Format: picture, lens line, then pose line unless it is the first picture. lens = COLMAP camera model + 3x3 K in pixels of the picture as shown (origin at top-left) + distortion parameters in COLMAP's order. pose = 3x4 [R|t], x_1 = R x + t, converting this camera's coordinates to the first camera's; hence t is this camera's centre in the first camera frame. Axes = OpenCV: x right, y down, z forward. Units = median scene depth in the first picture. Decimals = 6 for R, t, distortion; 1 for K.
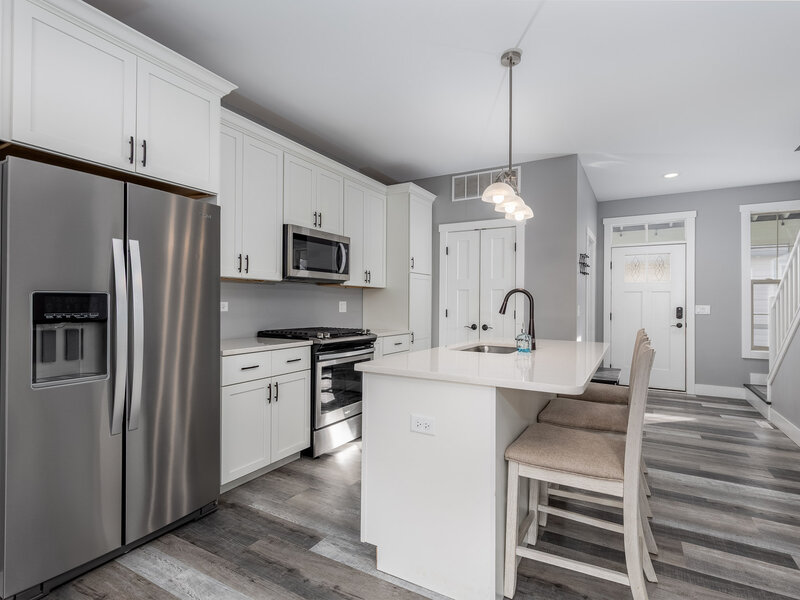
lens RADIAL K [[408.3, 0, 409.3], [0, 408.3, 298.8], [0, 0, 1]] dist [0.003611, 0.000447]
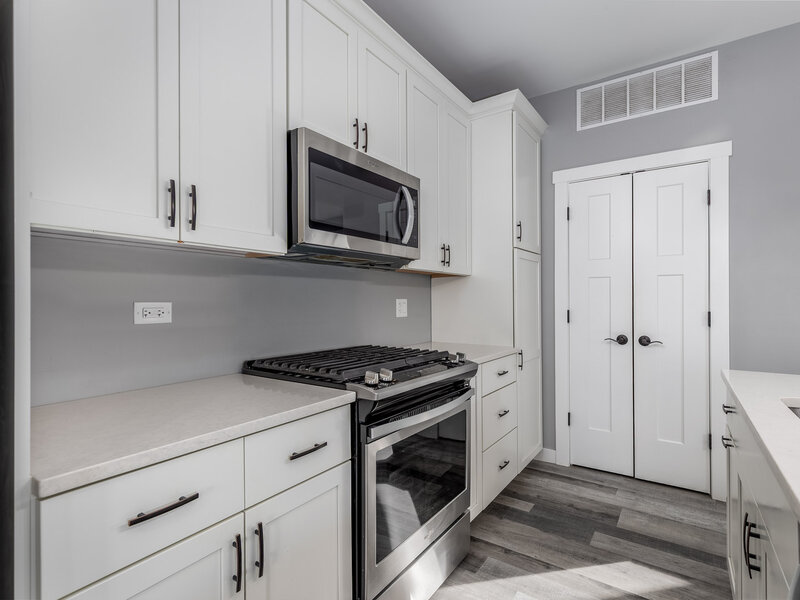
lens RADIAL K [[408.3, 0, 409.3], [0, 408.3, 298.8], [0, 0, 1]] dist [0.003611, 0.000447]
pose [[0.995951, -0.010483, -0.089285, -0.117400], [0.011002, 0.999925, 0.005324, 0.004024], [0.089223, -0.006285, 0.995992, 0.485332]]
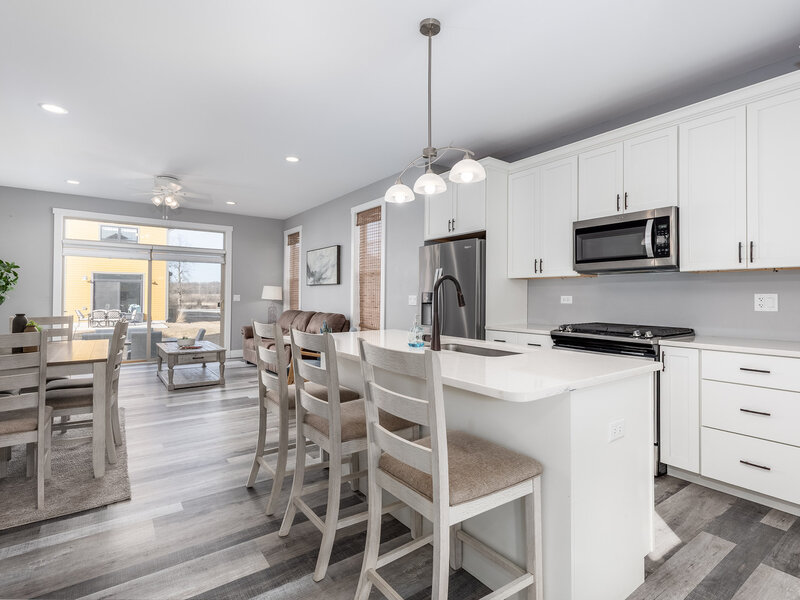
lens RADIAL K [[408.3, 0, 409.3], [0, 408.3, 298.8], [0, 0, 1]] dist [0.003611, 0.000447]
pose [[-0.411656, -0.003059, -0.911334, 0.743692], [0.003090, 0.999984, -0.004753, 0.018022], [0.911334, -0.004773, -0.411640, 0.907973]]
